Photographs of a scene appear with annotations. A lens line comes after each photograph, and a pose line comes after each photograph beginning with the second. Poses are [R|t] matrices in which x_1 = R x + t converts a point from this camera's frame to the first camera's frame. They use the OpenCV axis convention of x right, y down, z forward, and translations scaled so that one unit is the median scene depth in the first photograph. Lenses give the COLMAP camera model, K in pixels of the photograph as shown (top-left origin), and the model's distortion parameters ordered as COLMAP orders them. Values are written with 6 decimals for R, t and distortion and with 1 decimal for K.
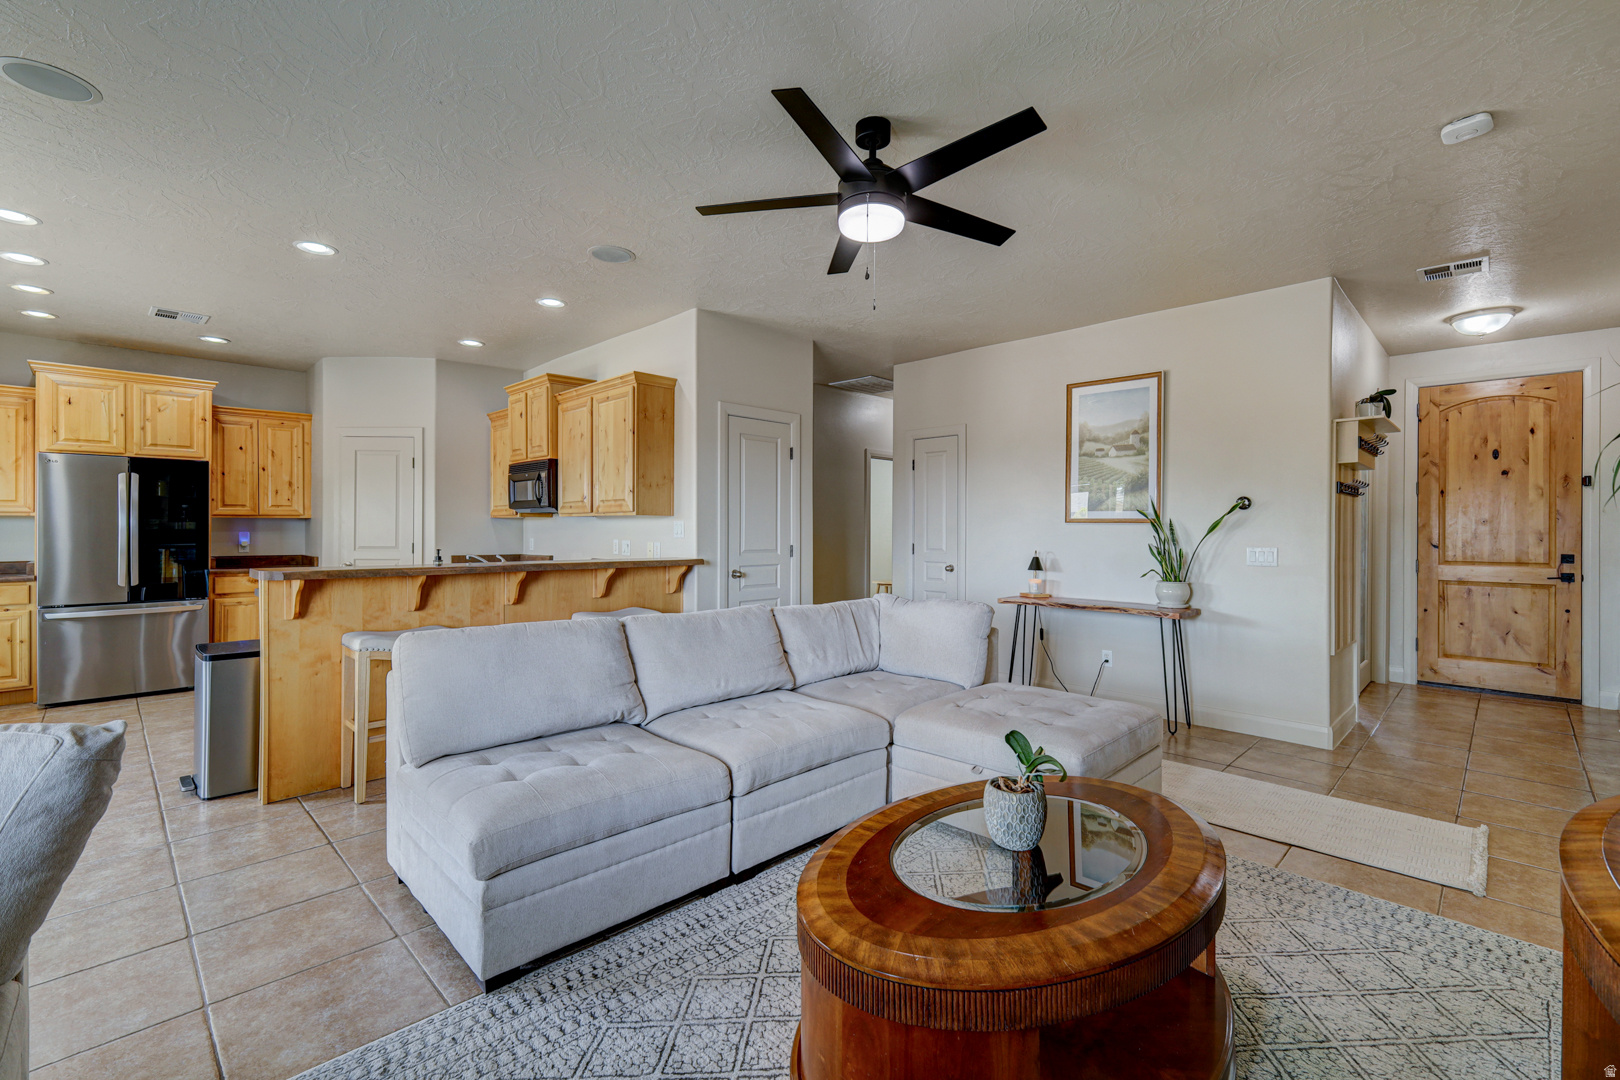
lens RADIAL K [[713.4, 0, 818.1], [0, 713.4, 528.6], [0, 0, 1]] dist [0.001034, 0.000319]
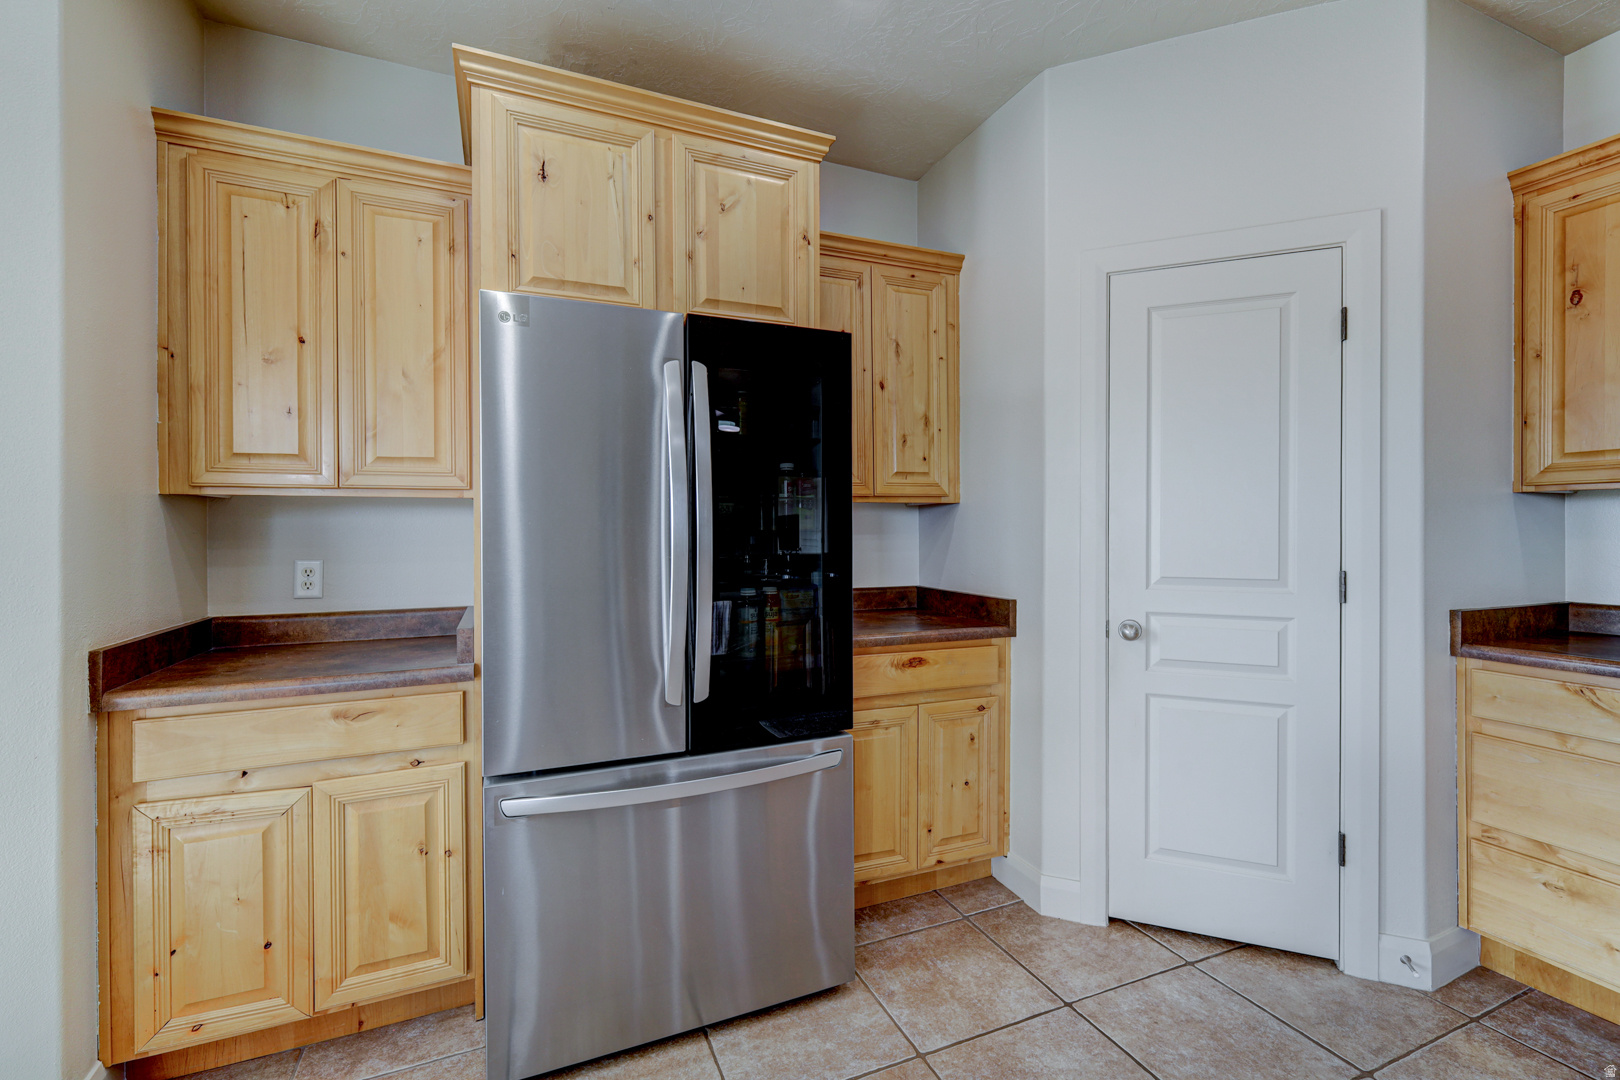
lens RADIAL K [[713.4, 0, 814.9], [0, 713.4, 532.2], [0, 0, 1]] dist [0.001034, 0.000319]
pose [[0.931759, 0.000031, -0.363077, -0.555034], [0.003806, 0.999944, 0.009852, -0.001548], [0.363057, -0.010562, 0.931707, 0.501433]]
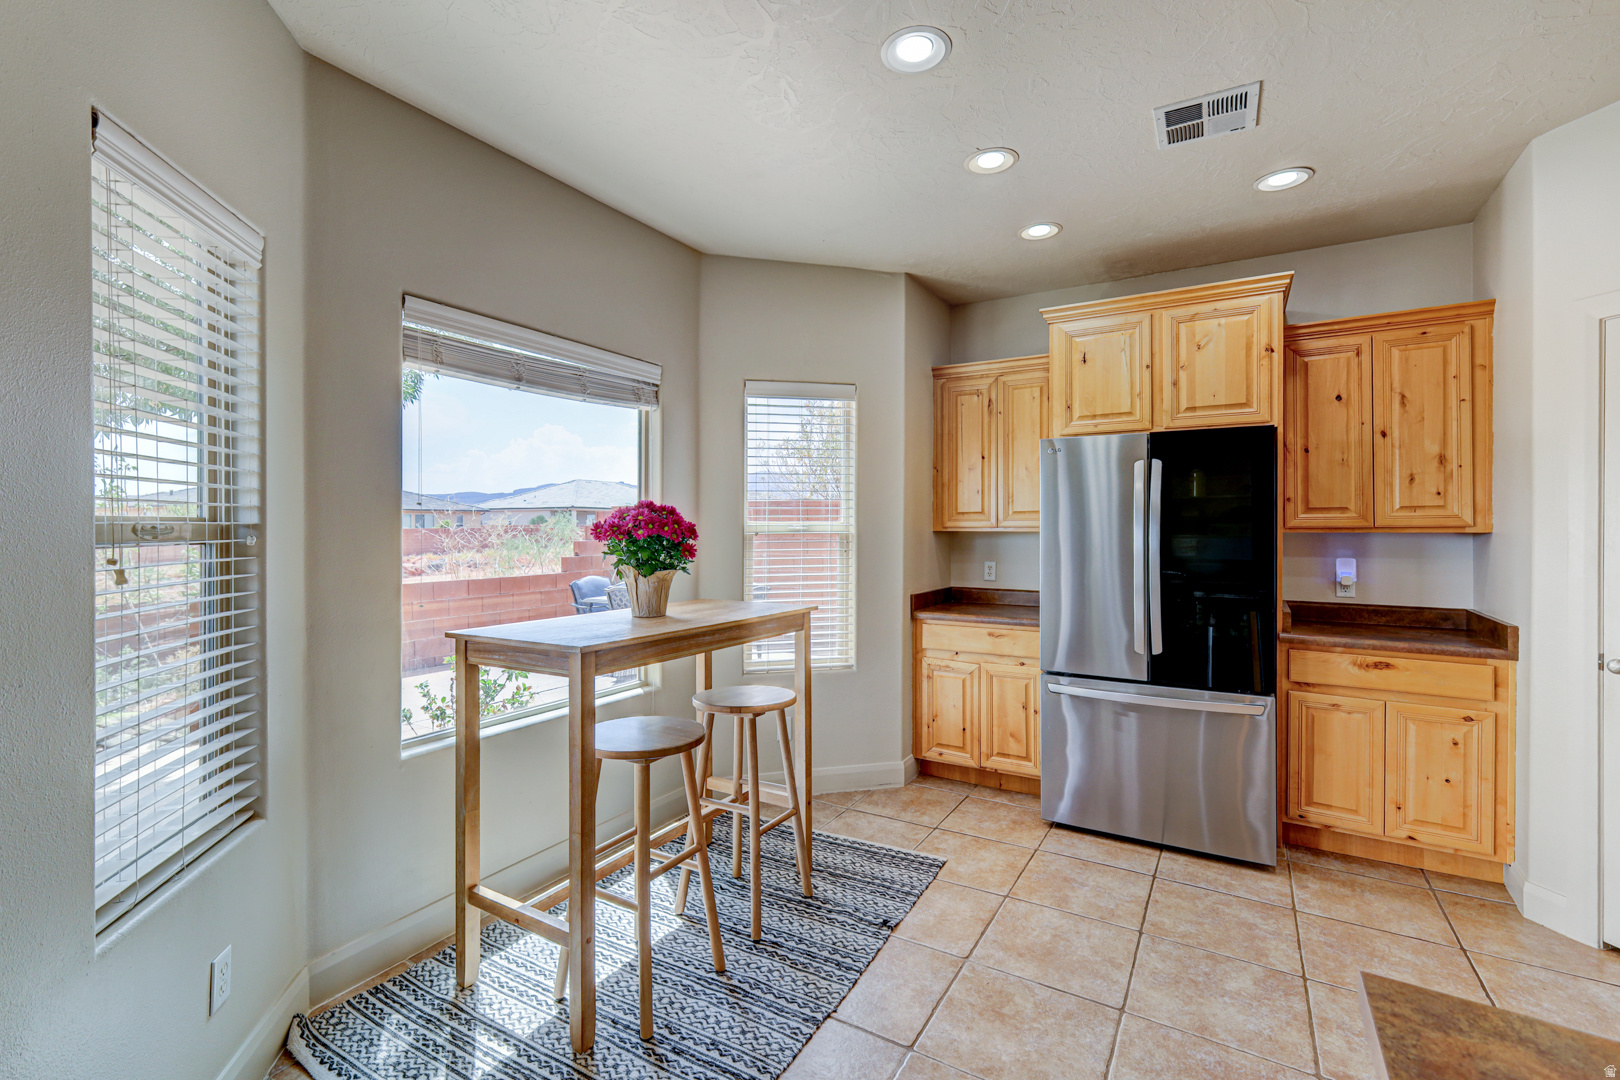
lens RADIAL K [[713.4, 0, 800.1], [0, 713.4, 524.1], [0, 0, 1]] dist [0.001034, 0.000319]
pose [[0.232102, -0.002252, -0.972689, -0.327747], [0.002669, 0.999995, -0.001679, -0.017801], [0.972688, -0.002207, 0.232107, 0.414135]]
